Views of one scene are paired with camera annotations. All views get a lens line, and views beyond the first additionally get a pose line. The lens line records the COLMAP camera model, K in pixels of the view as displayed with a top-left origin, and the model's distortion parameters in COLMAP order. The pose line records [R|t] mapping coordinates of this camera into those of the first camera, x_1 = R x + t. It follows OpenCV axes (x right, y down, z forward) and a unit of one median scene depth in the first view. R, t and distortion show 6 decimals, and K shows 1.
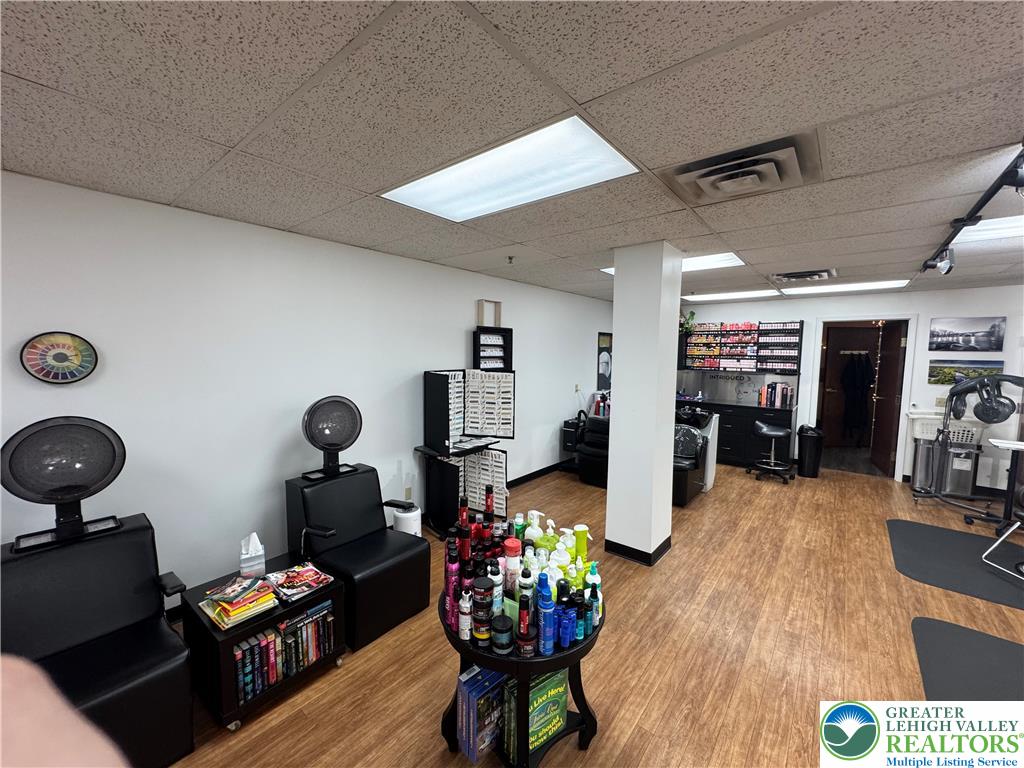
lens RADIAL K [[408.7, 0, 510.4], [0, 408.7, 384.8], [0, 0, 1]] dist [-0.004504, 0.001123]
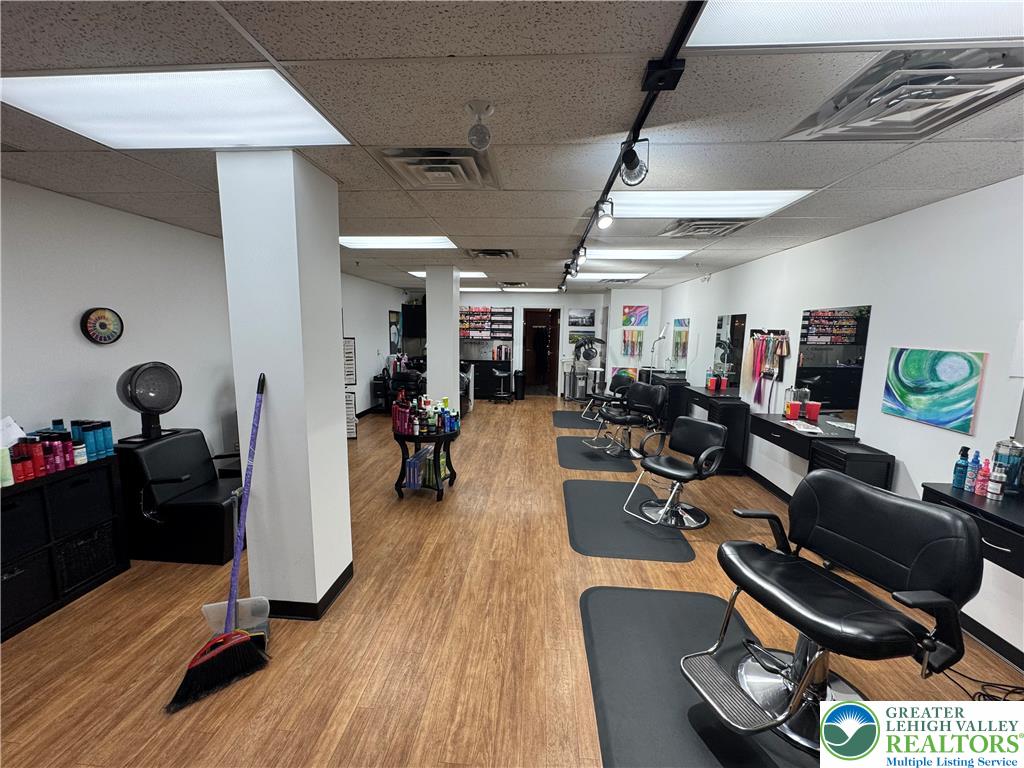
lens RADIAL K [[408.7, 0, 508.5], [0, 408.7, 383.0], [0, 0, 1]] dist [-0.004504, 0.001123]
pose [[0.818726, -0.072862, 0.569543, -0.313172], [0.039650, 0.996722, 0.070514, 0.036896], [-0.572814, -0.035149, 0.818932, -0.419481]]
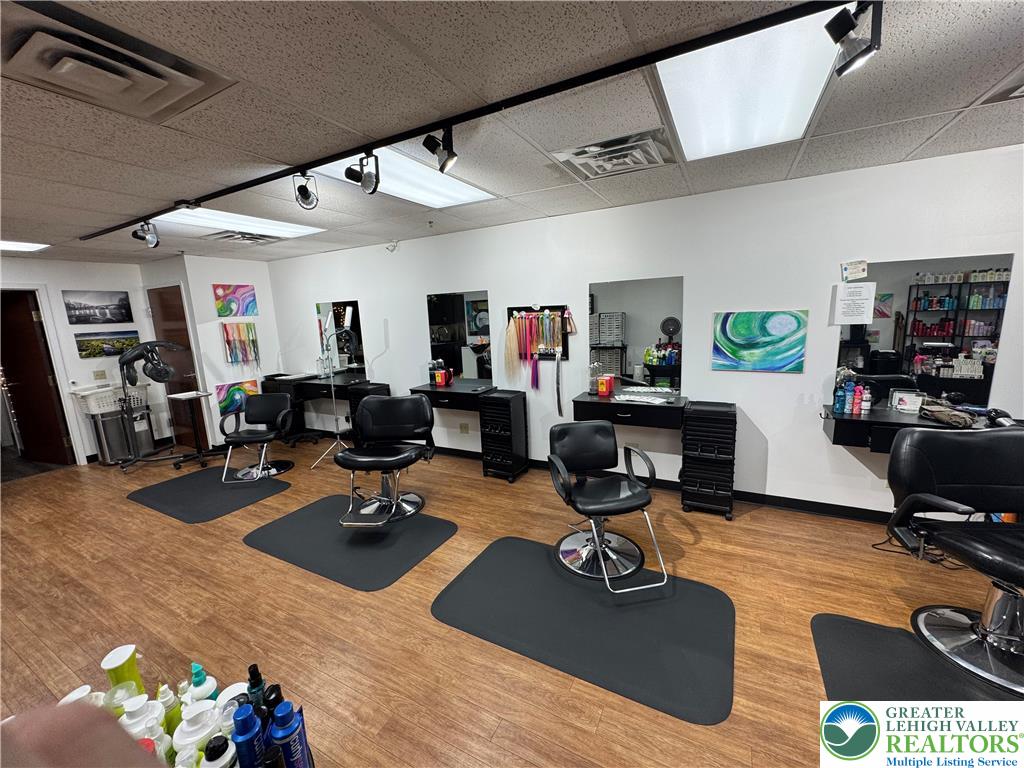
lens RADIAL K [[408.7, 0, 511.1], [0, 408.7, 384.8], [0, 0, 1]] dist [-0.004504, 0.001123]
pose [[-0.200487, -0.175336, 0.963879, -0.130389], [0.123976, 0.971405, 0.202492, -0.011662], [-0.971820, 0.160094, -0.173017, 0.189697]]
